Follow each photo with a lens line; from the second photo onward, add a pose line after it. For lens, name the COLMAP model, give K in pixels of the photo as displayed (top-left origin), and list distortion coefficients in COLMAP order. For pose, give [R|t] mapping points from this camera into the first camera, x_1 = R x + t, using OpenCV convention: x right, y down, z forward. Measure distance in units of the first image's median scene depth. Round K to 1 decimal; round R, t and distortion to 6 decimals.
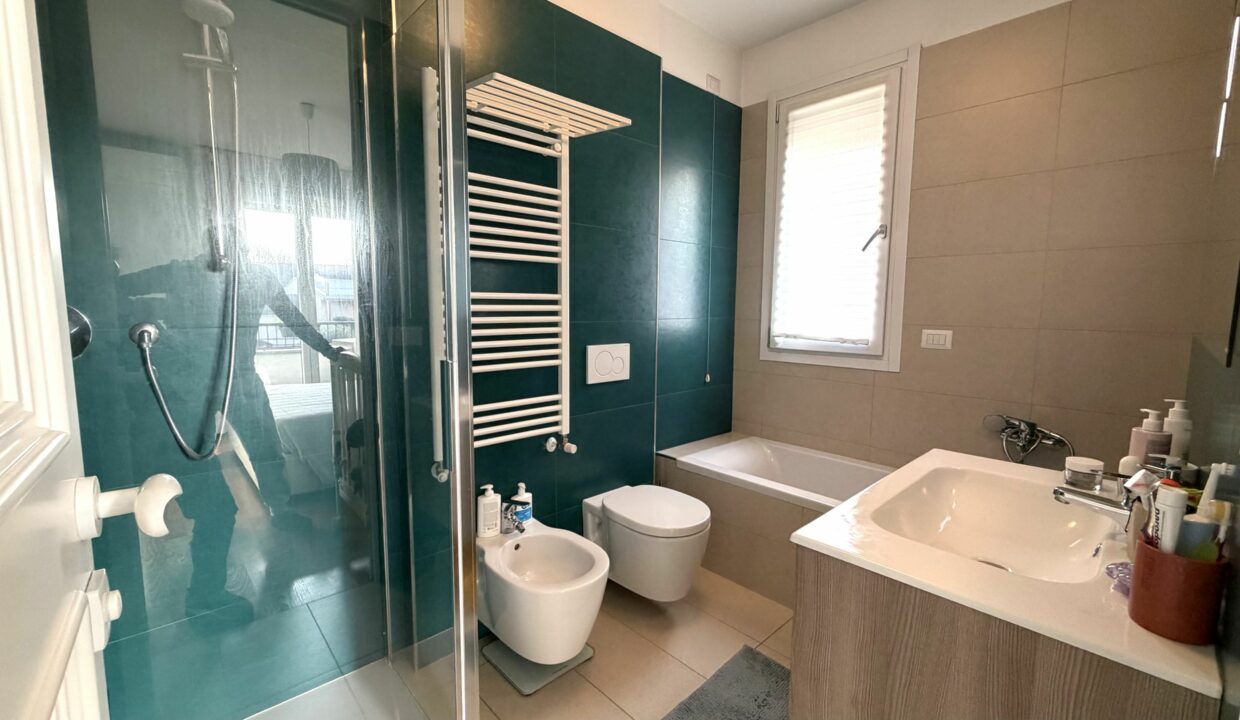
lens RADIAL K [[508.8, 0, 614.1], [0, 508.8, 360.0], [0, 0, 1]] dist [0.001734, 0.000080]
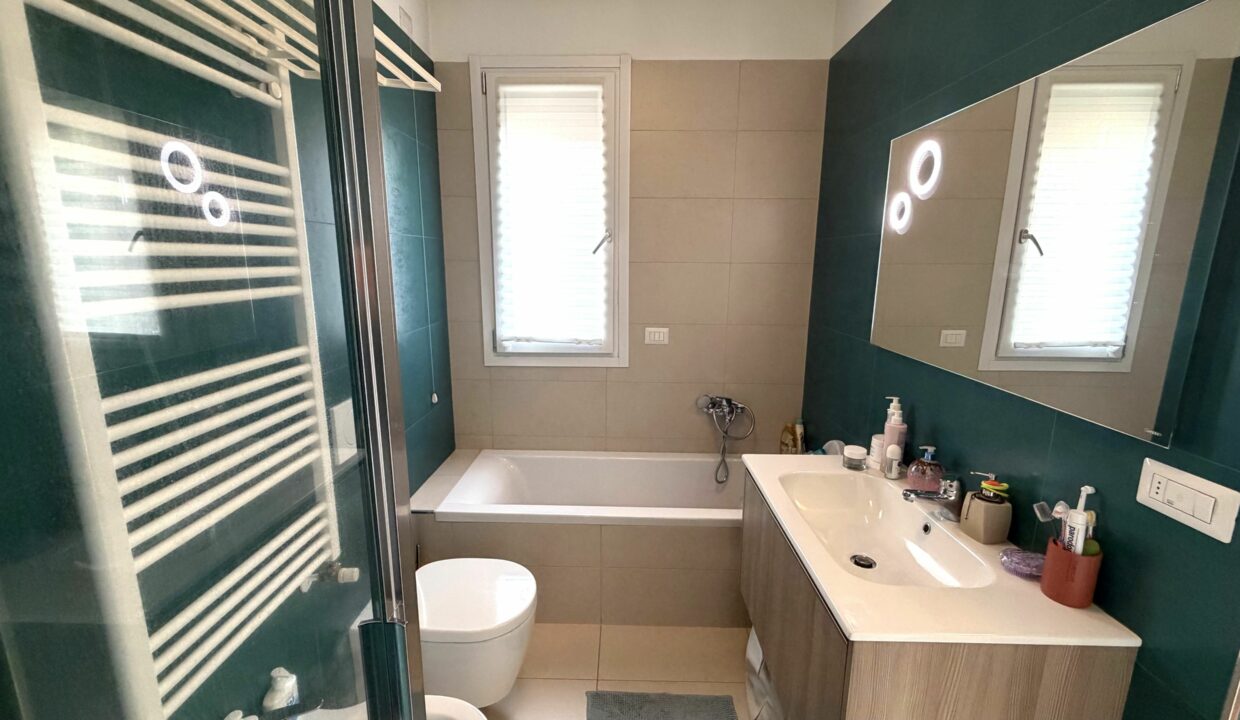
lens RADIAL K [[508.8, 0, 614.1], [0, 508.8, 360.0], [0, 0, 1]] dist [0.001734, 0.000080]
pose [[0.694465, -0.143713, 0.705029, -0.230206], [0.076856, 0.989061, 0.125906, -0.132339], [-0.715410, -0.033252, 0.697913, 0.265645]]
